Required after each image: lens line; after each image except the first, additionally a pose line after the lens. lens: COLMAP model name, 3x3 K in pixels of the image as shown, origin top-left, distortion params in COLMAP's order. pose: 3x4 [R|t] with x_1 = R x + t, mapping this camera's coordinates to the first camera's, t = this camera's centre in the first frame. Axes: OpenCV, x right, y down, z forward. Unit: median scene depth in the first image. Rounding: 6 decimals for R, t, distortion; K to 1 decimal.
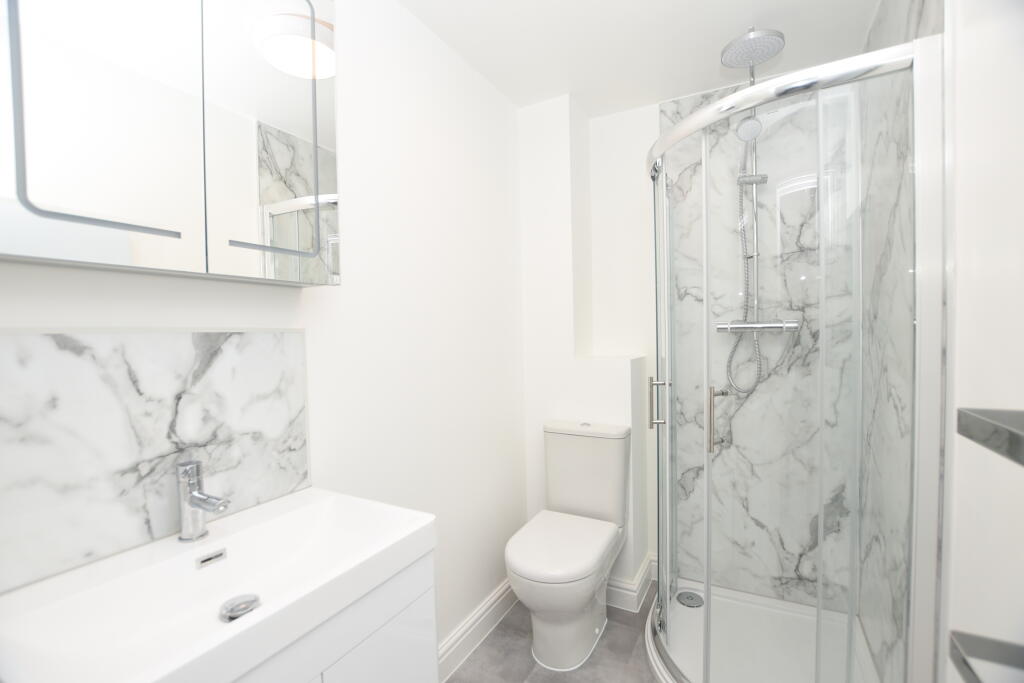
lens RADIAL K [[455.5, 0, 512.0], [0, 455.5, 341.5], [0, 0, 1]] dist [-0.000879, -0.000111]
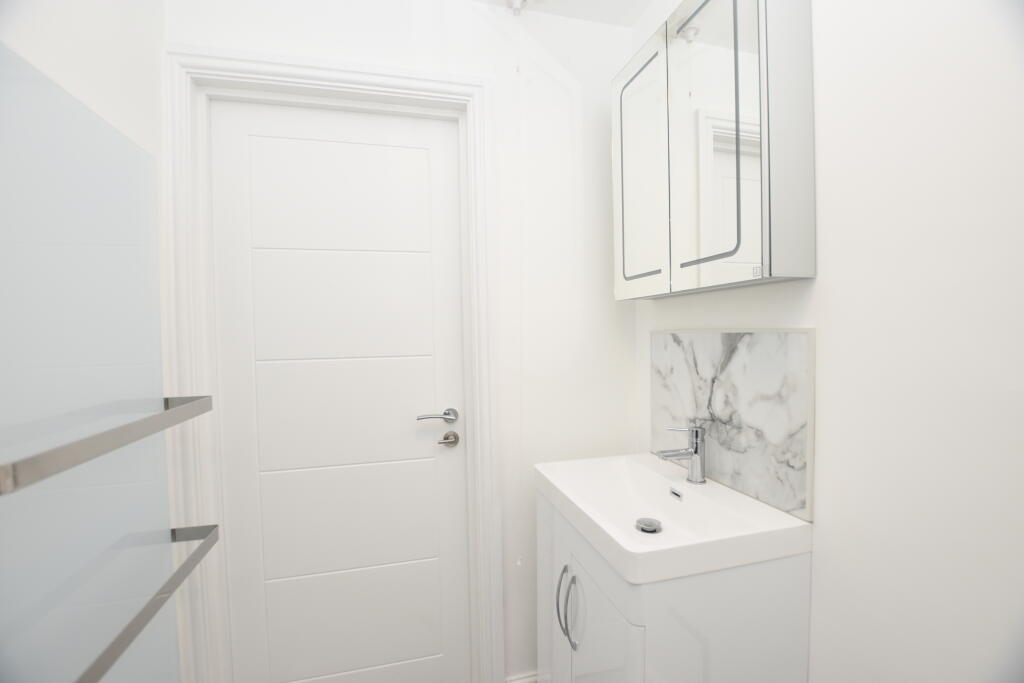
lens RADIAL K [[455.5, 0, 512.0], [0, 455.5, 341.5], [0, 0, 1]] dist [-0.000879, -0.000111]
pose [[-0.716584, 0.048748, -0.695795, 0.580312], [0.023962, 0.998686, 0.045291, -0.064017], [0.697089, 0.015782, -0.716811, 1.438398]]
